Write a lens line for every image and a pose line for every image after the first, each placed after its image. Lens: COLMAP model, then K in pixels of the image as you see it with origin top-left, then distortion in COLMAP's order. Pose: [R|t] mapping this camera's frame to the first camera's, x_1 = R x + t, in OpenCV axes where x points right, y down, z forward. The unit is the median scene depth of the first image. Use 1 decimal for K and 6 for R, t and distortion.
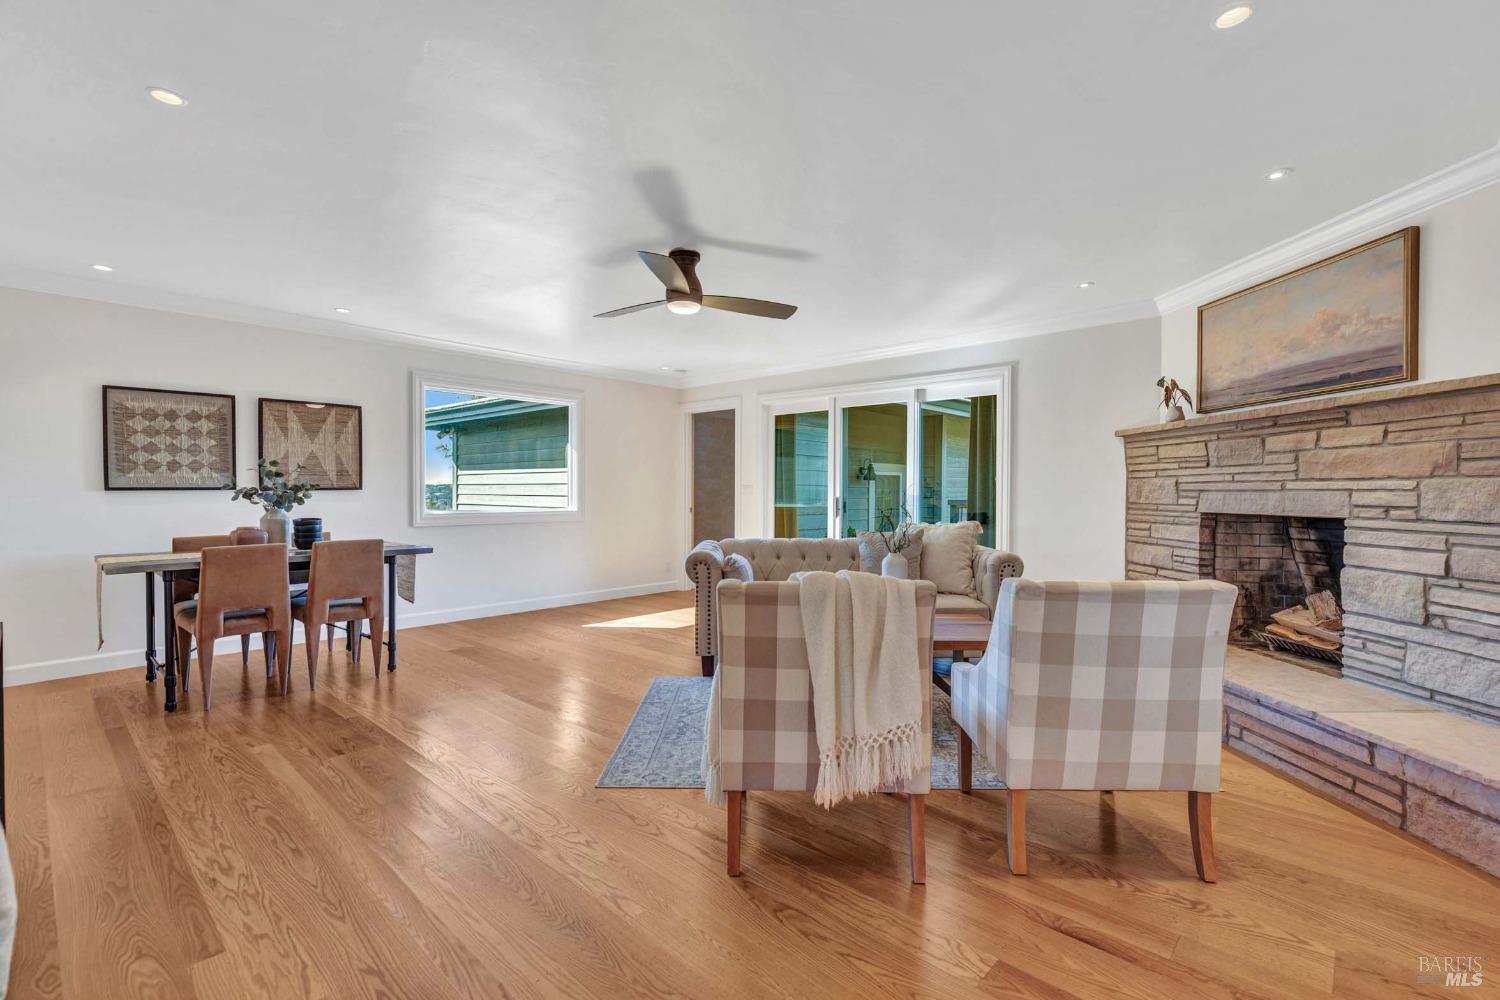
lens RADIAL K [[675.1, 0, 756.5], [0, 675.1, 487.9], [0, 0, 1]] dist [0.001370, 0.000288]
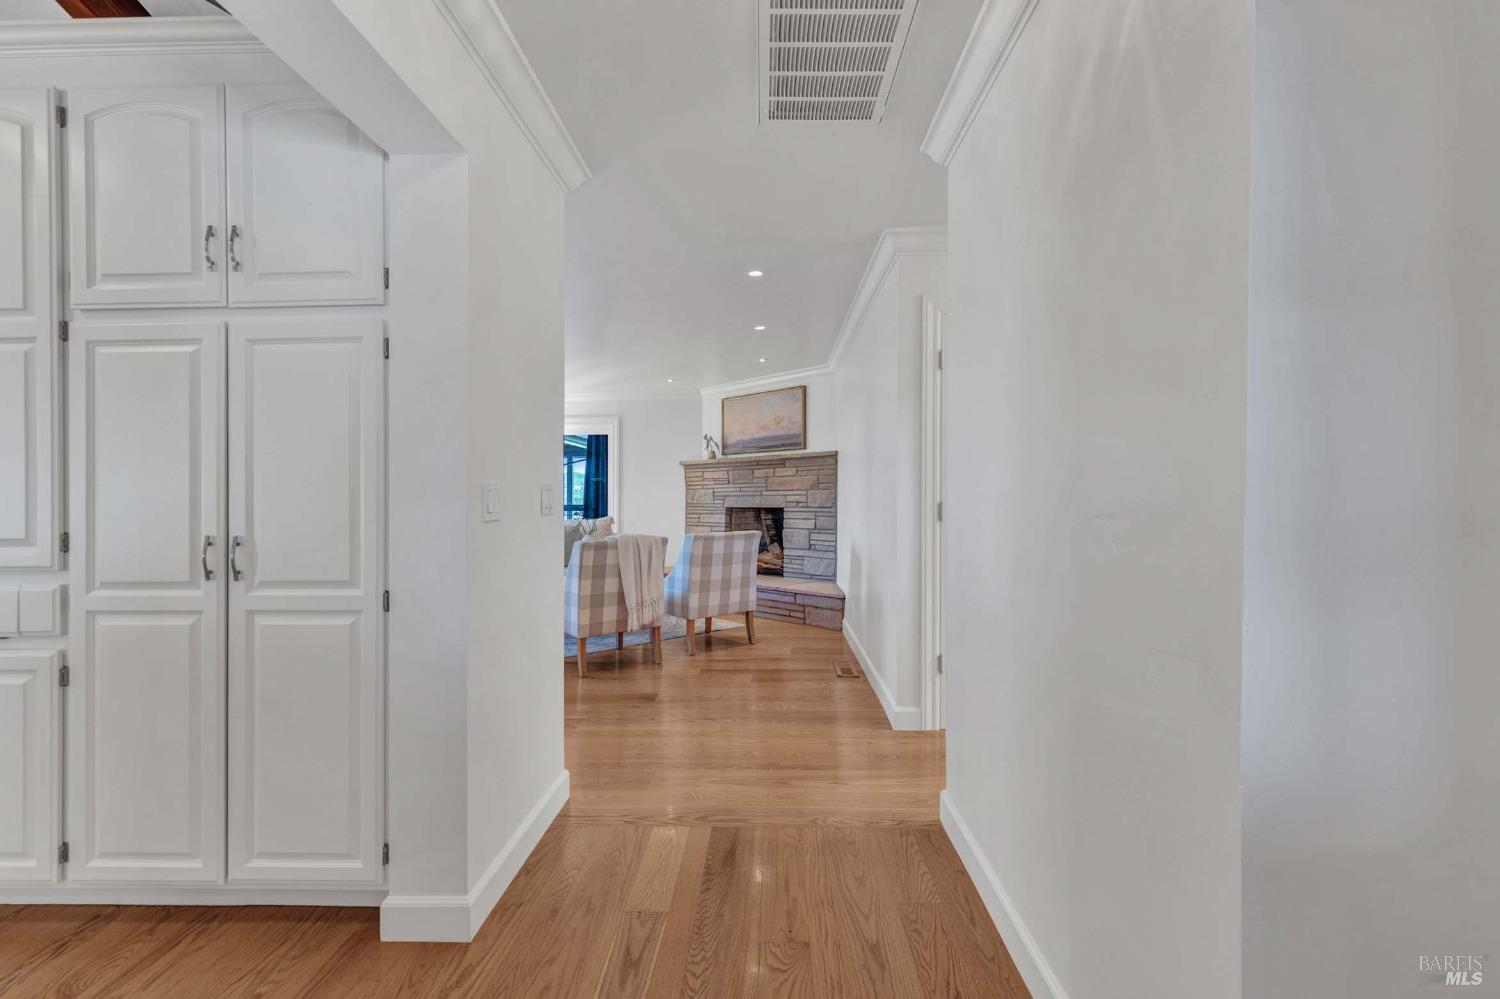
lens RADIAL K [[671.8, 0, 750.0], [0, 671.8, 499.5], [0, 0, 1]] dist [-0.000153, -0.000480]
pose [[0.764636, -0.014729, 0.644294, -0.636935], [0.009398, 0.999887, 0.011704, -0.009258], [-0.644394, -0.002894, 0.764688, -0.621175]]
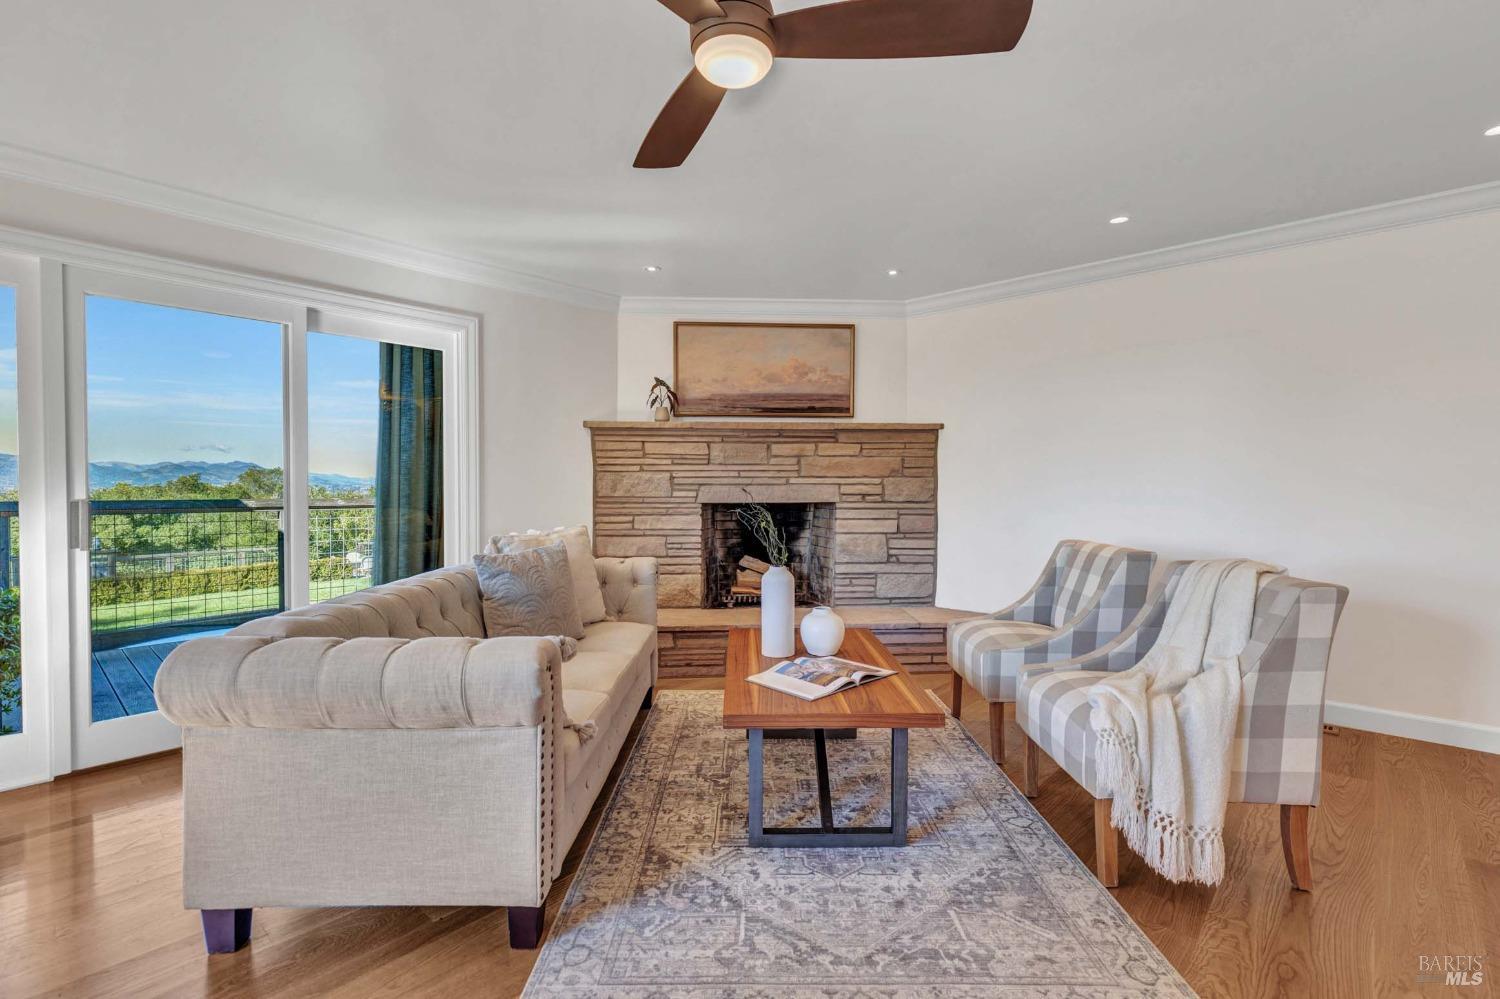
lens RADIAL K [[675.1, 0, 756.5], [0, 675.1, 487.4], [0, 0, 1]] dist [0.001370, 0.000288]
pose [[-0.005119, -0.008700, 0.999949, -0.611572], [-0.006211, 0.999943, 0.008668, -0.001551], [-0.999968, -0.006166, -0.005173, 1.106298]]
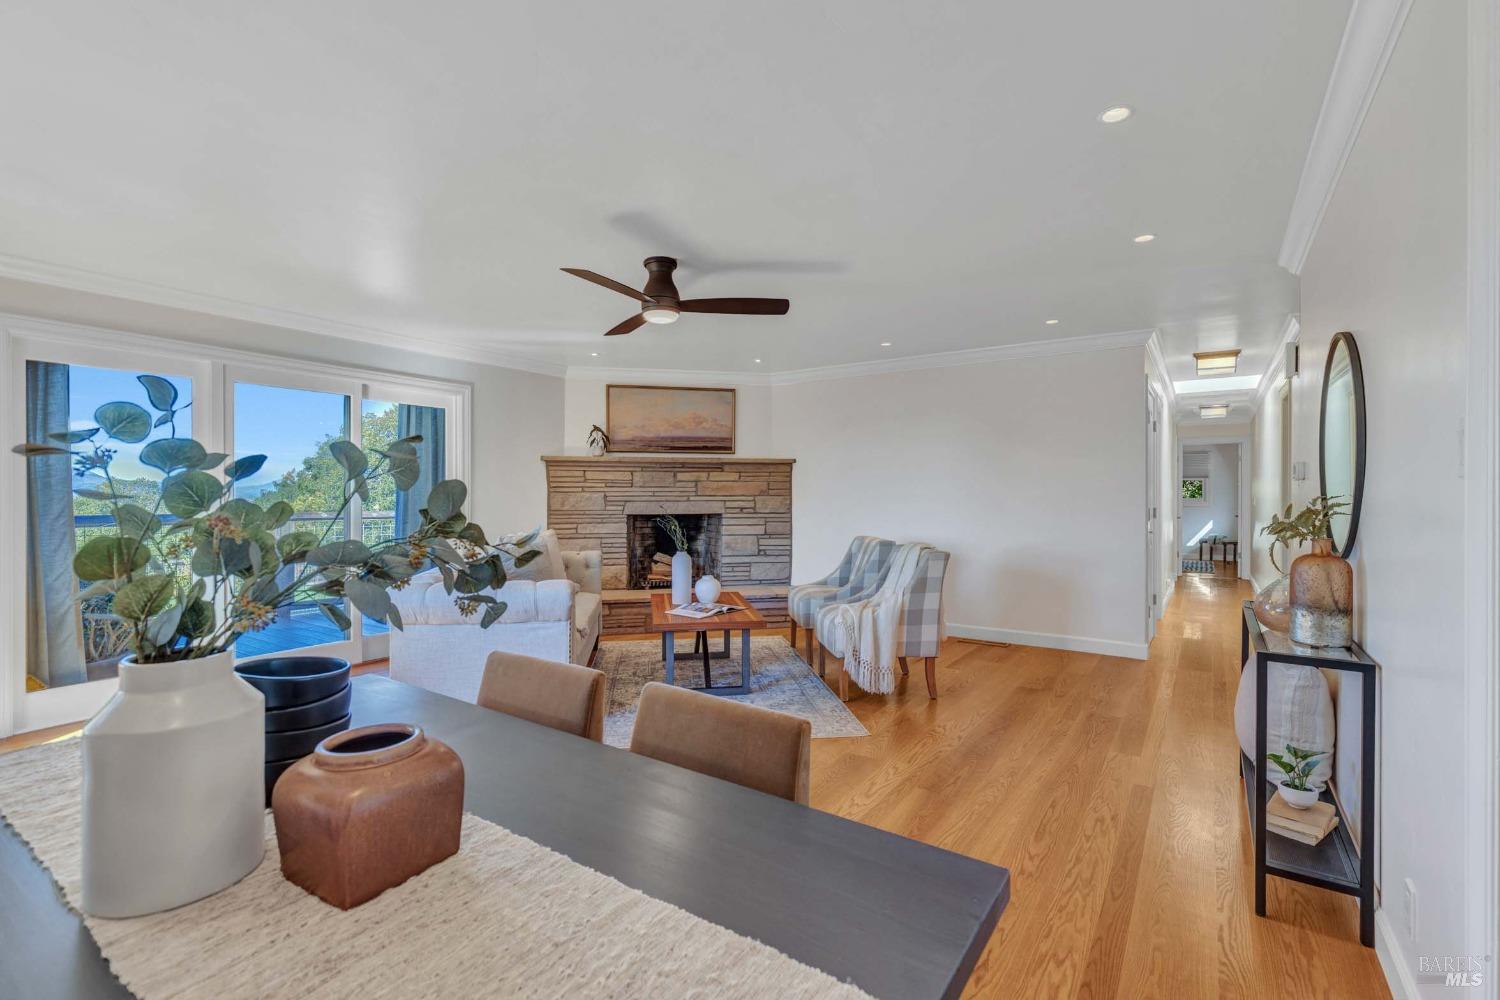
lens RADIAL K [[675.1, 0, 756.5], [0, 675.1, 487.9], [0, 0, 1]] dist [0.001370, 0.000288]
pose [[-0.147585, 0.005479, 0.989034, -1.216760], [-0.005767, 0.999963, -0.006400, -0.023582], [-0.989033, -0.006648, -0.147548, 1.130173]]
